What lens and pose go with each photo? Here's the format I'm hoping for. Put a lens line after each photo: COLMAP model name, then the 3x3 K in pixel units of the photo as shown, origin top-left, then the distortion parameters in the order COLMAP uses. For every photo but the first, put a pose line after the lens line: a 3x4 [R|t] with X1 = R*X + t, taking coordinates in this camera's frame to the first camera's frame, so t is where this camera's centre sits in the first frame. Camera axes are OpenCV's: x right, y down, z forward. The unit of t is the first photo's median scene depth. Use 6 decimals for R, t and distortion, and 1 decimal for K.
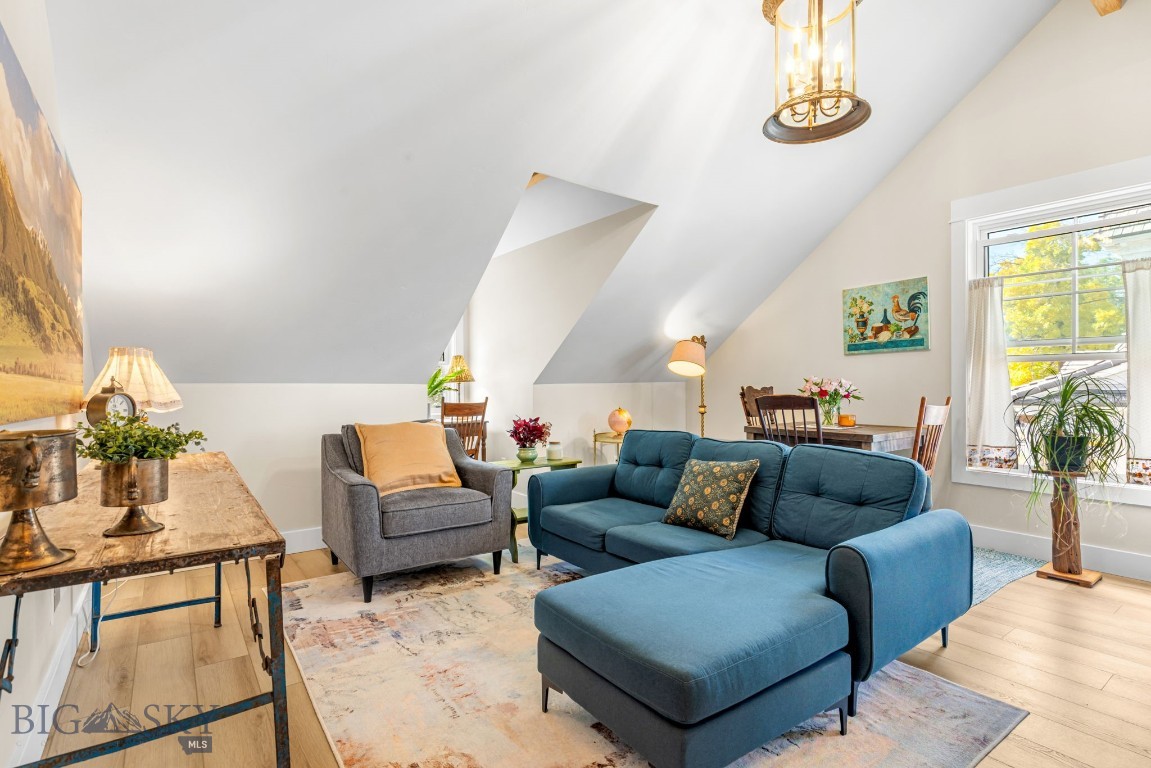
lens RADIAL K [[582.3, 0, 576.1], [0, 582.3, 384.4], [0, 0, 1]] dist [0.000095, -0.000087]
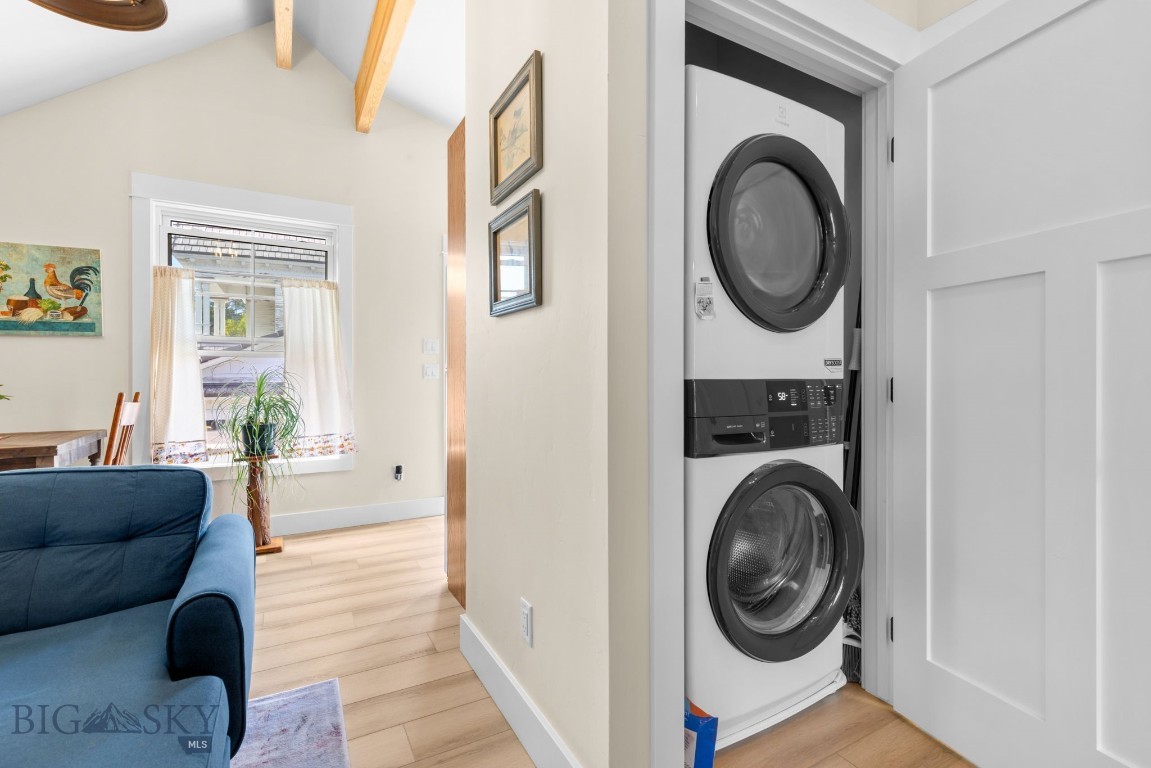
lens RADIAL K [[517.3, 0, 574.7], [0, 517.3, 382.1], [0, 0, 1]] dist [0.001521, 0.000143]
pose [[0.103226, -0.005504, 0.994643, -0.074257], [0.001259, 0.999985, 0.005402, 0.002787], [-0.994657, 0.000694, 0.103231, 0.250413]]
